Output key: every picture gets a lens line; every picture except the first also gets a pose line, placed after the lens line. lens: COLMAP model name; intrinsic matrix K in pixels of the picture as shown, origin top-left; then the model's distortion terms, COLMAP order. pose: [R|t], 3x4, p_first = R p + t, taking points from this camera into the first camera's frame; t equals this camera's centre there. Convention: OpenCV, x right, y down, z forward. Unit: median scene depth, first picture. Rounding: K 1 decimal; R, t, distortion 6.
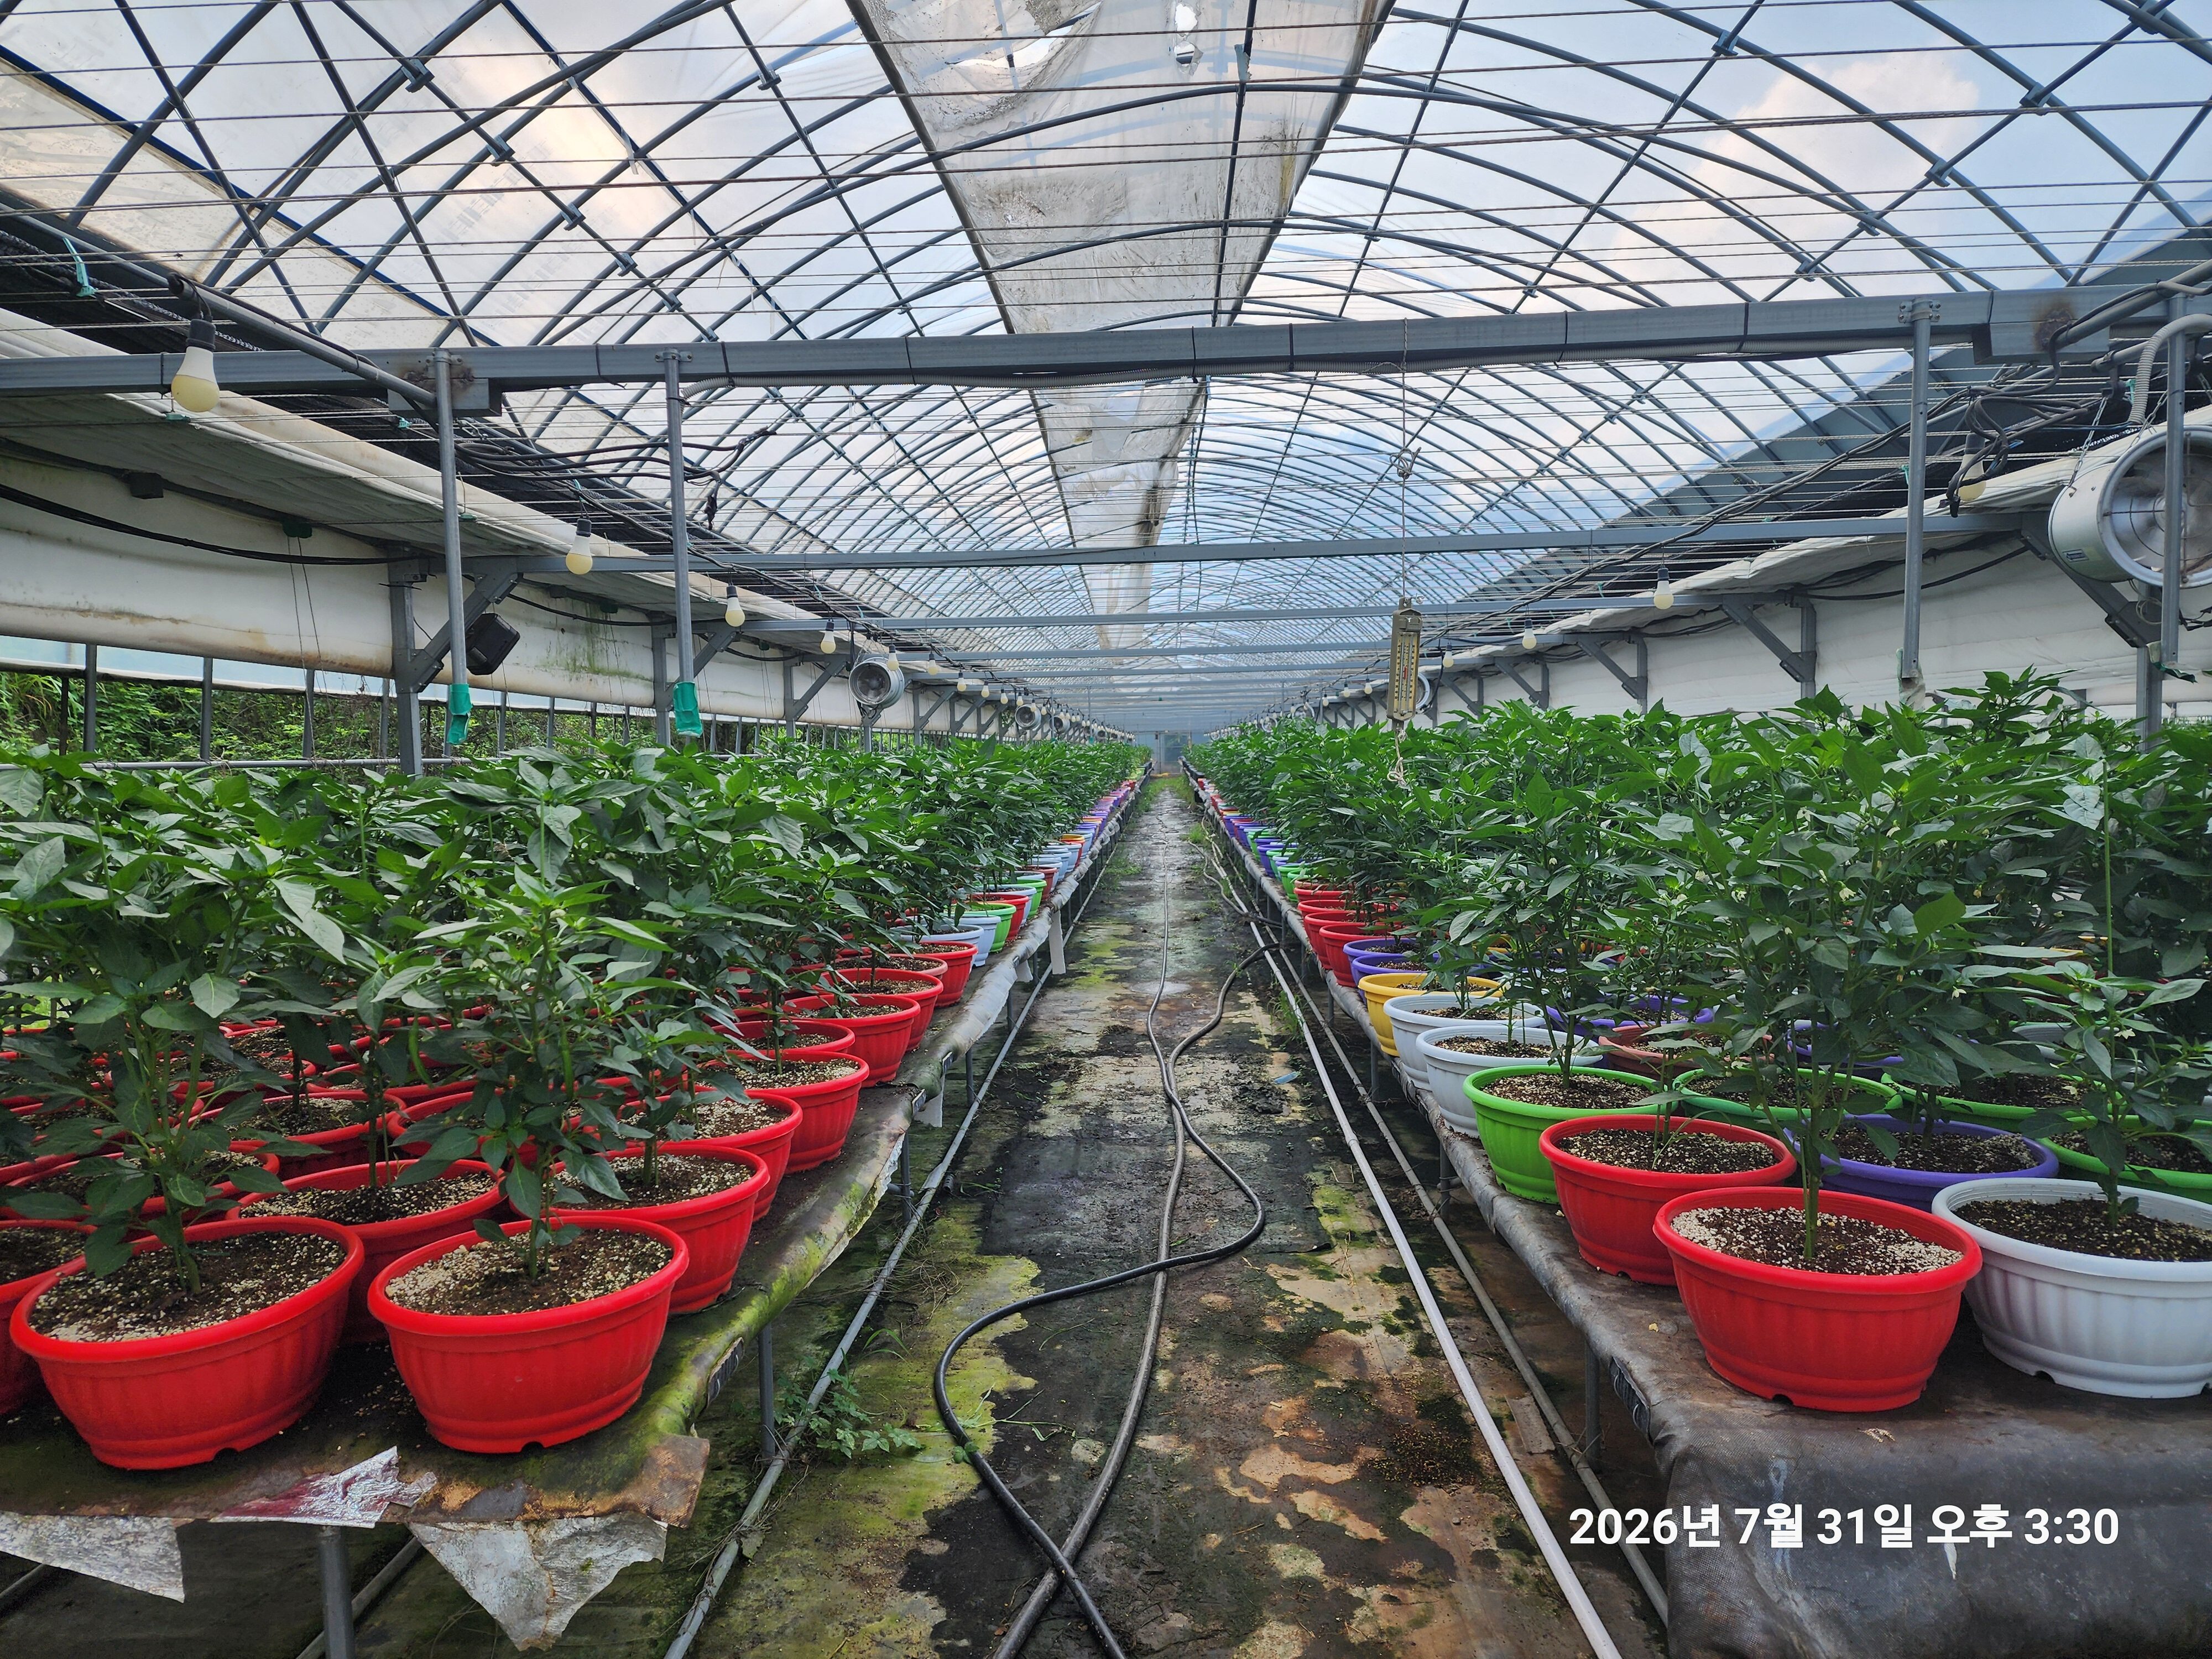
lens RADIAL K [[1445.6, 0, 1152.7], [0, 1445.6, 793.9], [0, 0, 1]] dist [0.069622, -0.059947]
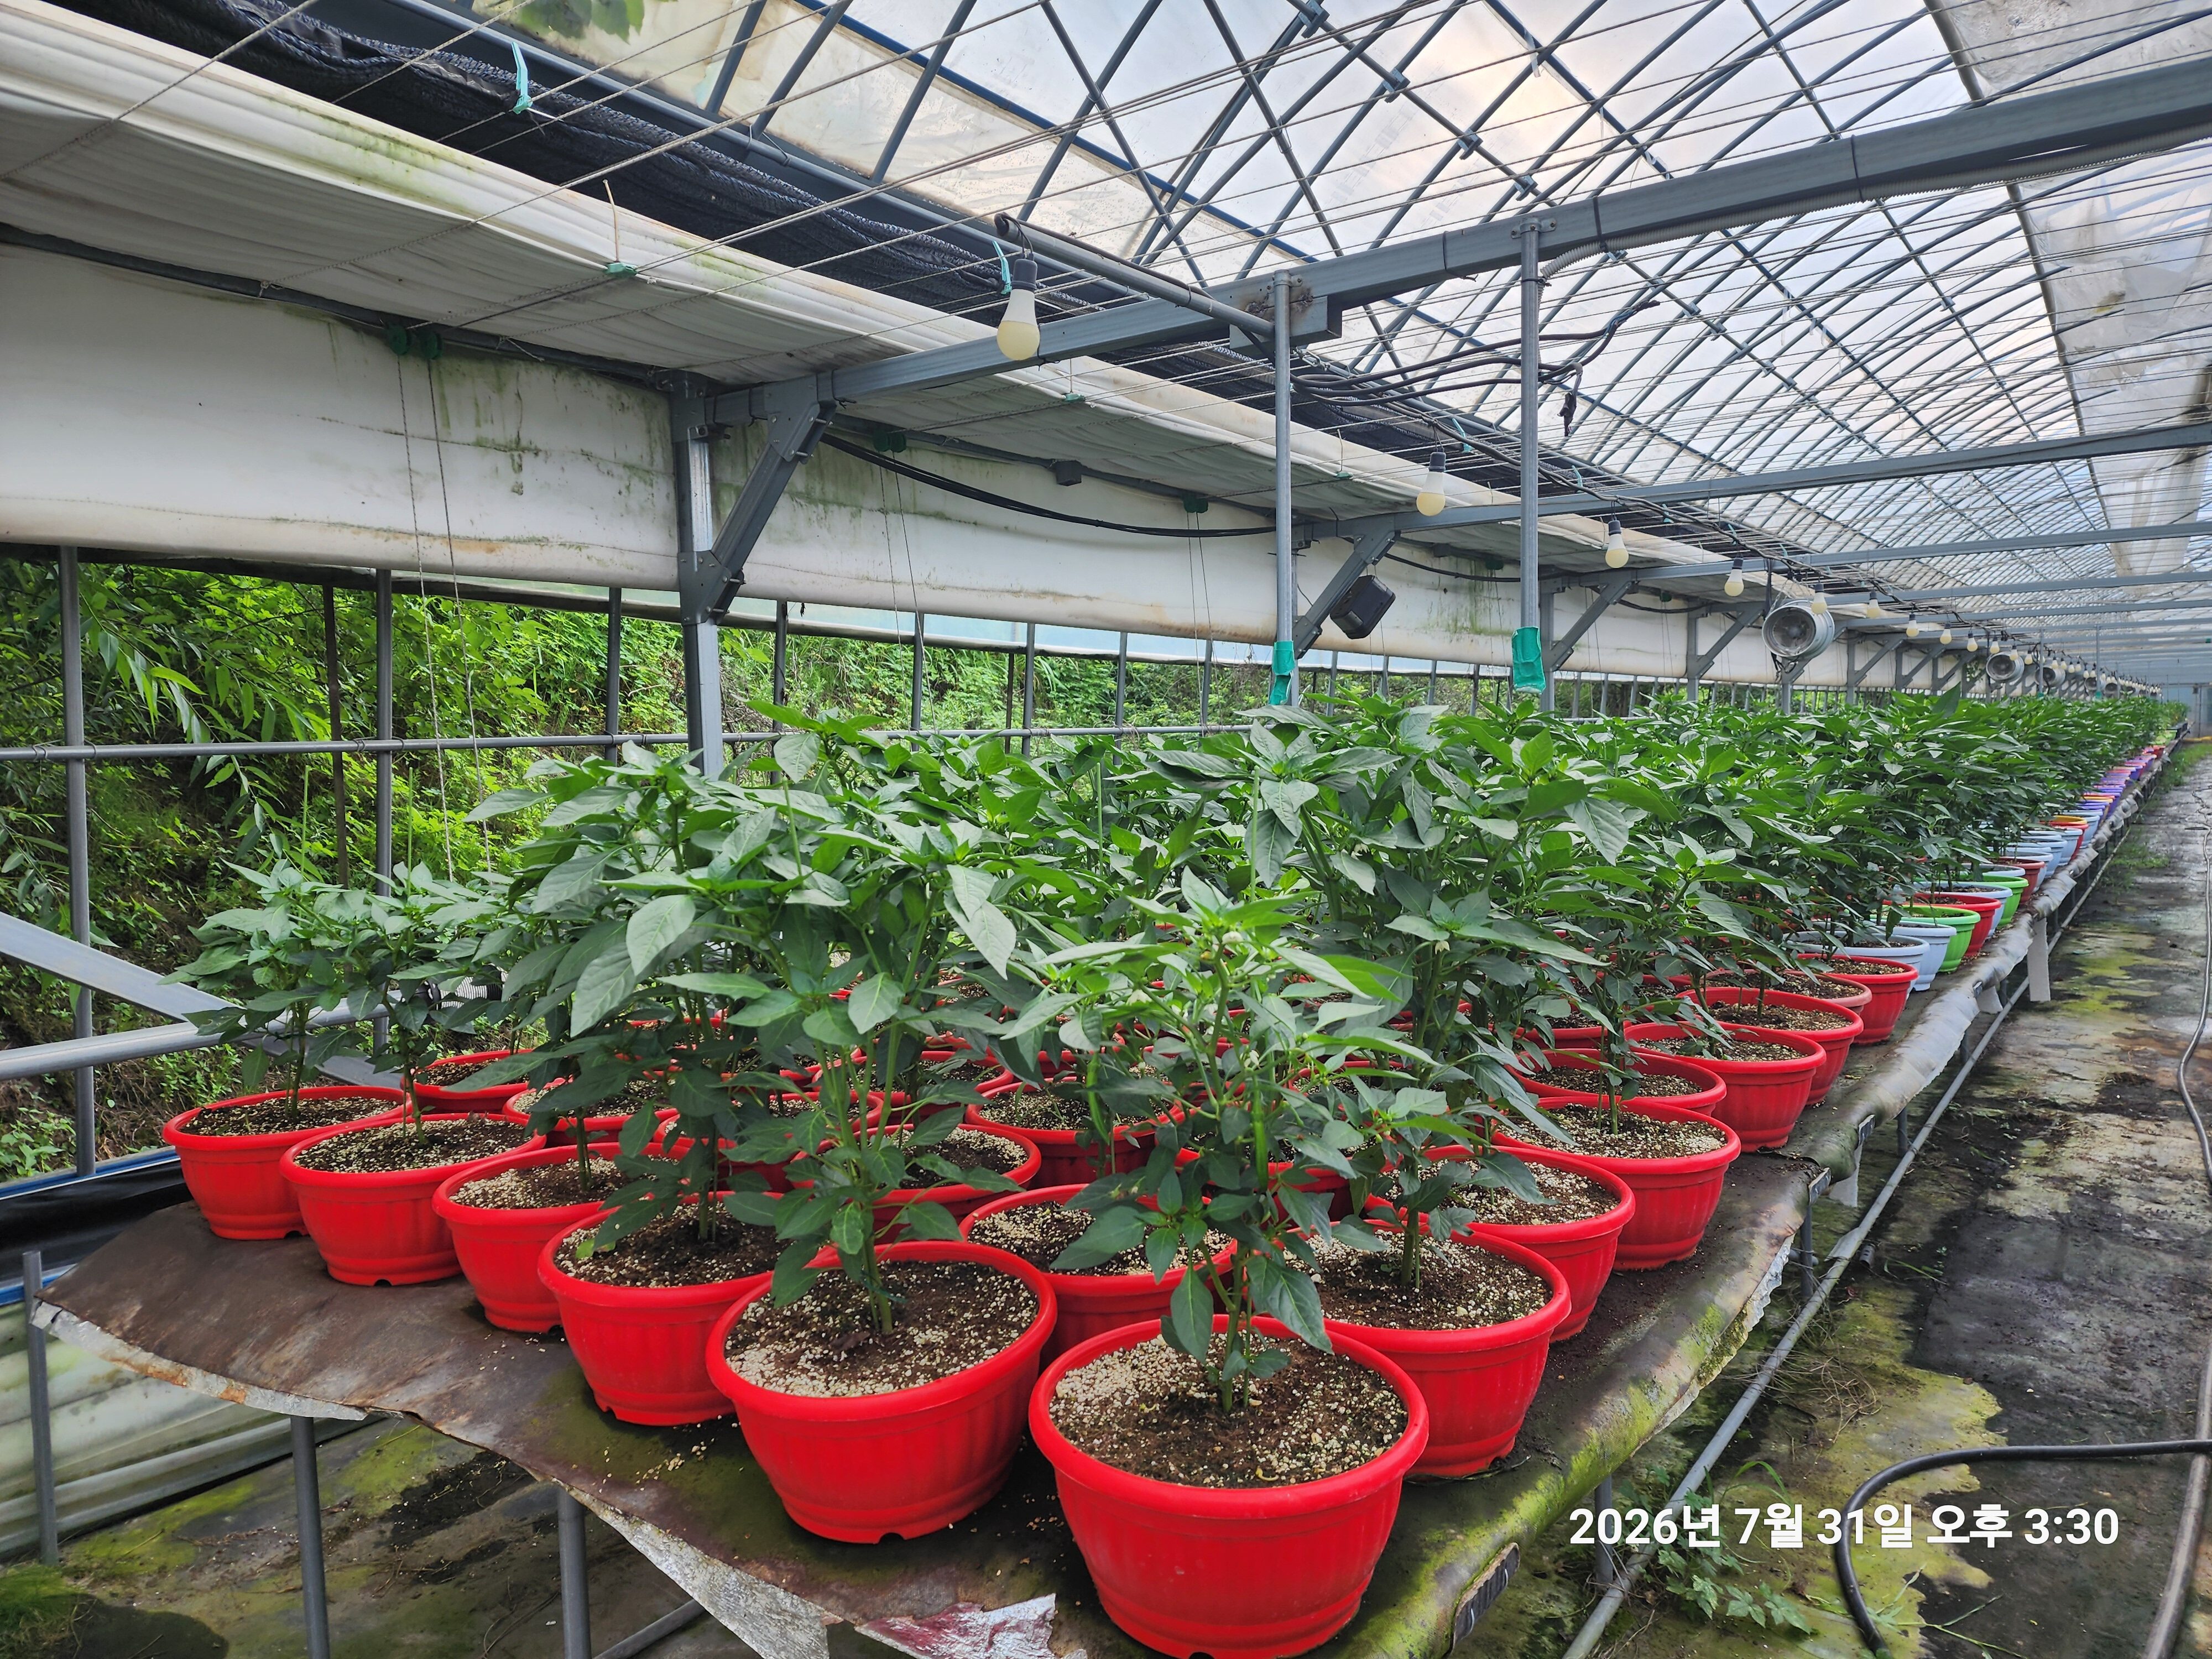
lens RADIAL K [[1469.6, 0, 1093.7], [0, 1469.6, 845.7], [0, 0, 1]] dist [0.067972, -0.059129]
pose [[0.808209, 0.044217, -0.587233, -0.014290], [-0.009693, 0.998041, 0.061810, -0.001713], [0.588815, -0.044263, 0.807055, 0.116954]]
